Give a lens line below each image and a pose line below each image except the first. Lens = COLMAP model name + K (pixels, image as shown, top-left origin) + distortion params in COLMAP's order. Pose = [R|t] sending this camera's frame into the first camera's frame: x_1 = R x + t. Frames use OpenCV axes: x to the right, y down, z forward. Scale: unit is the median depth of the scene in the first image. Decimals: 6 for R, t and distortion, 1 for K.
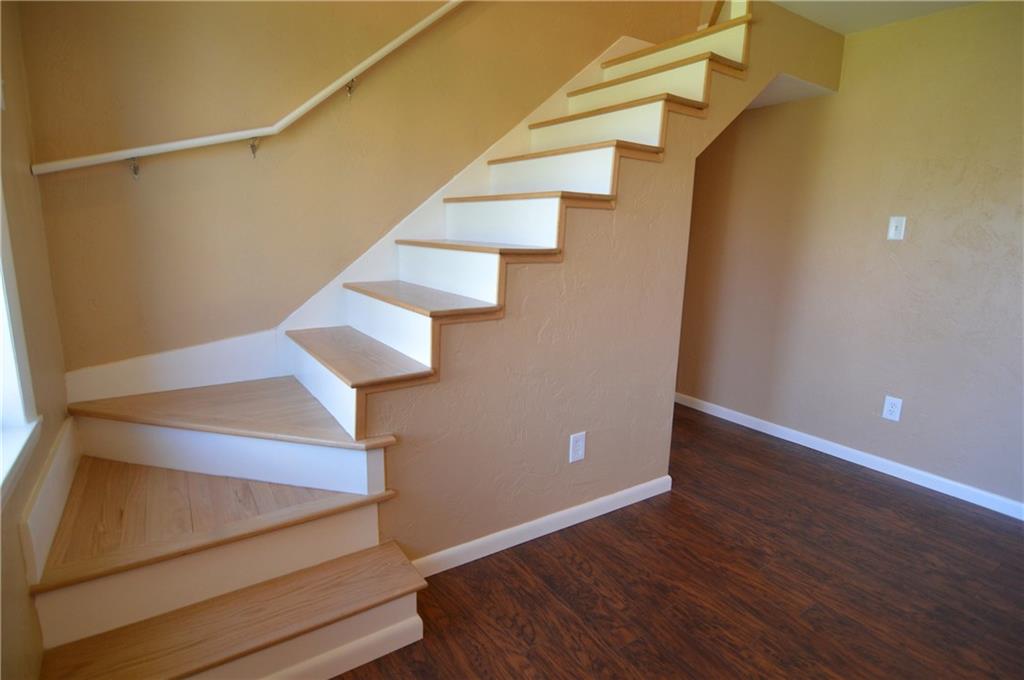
lens RADIAL K [[521.0, 0, 512.0], [0, 521.0, 340.0], [0, 0, 1]] dist [-0.002183, -0.011079]
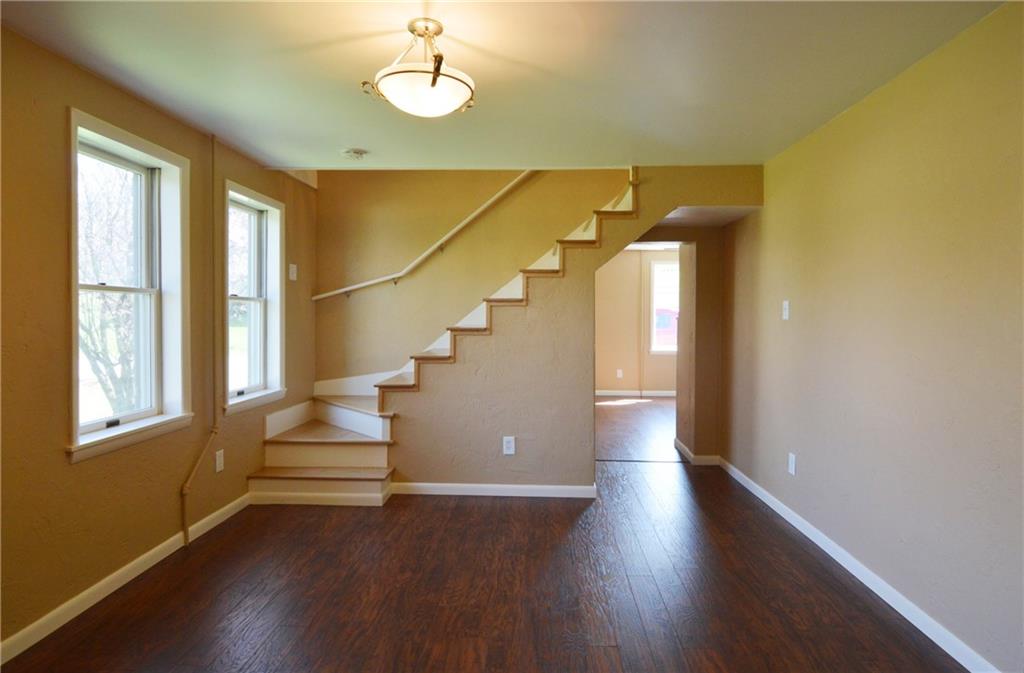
lens RADIAL K [[580.9, 0, 511.7], [0, 580.9, 321.8], [0, 0, 1]] dist [0.004960, 0.000470]
pose [[0.806192, -0.014492, -0.591476, 1.394302], [-0.105706, 0.980087, -0.168093, 0.145238], [0.582134, 0.198037, 0.788607, -0.602808]]
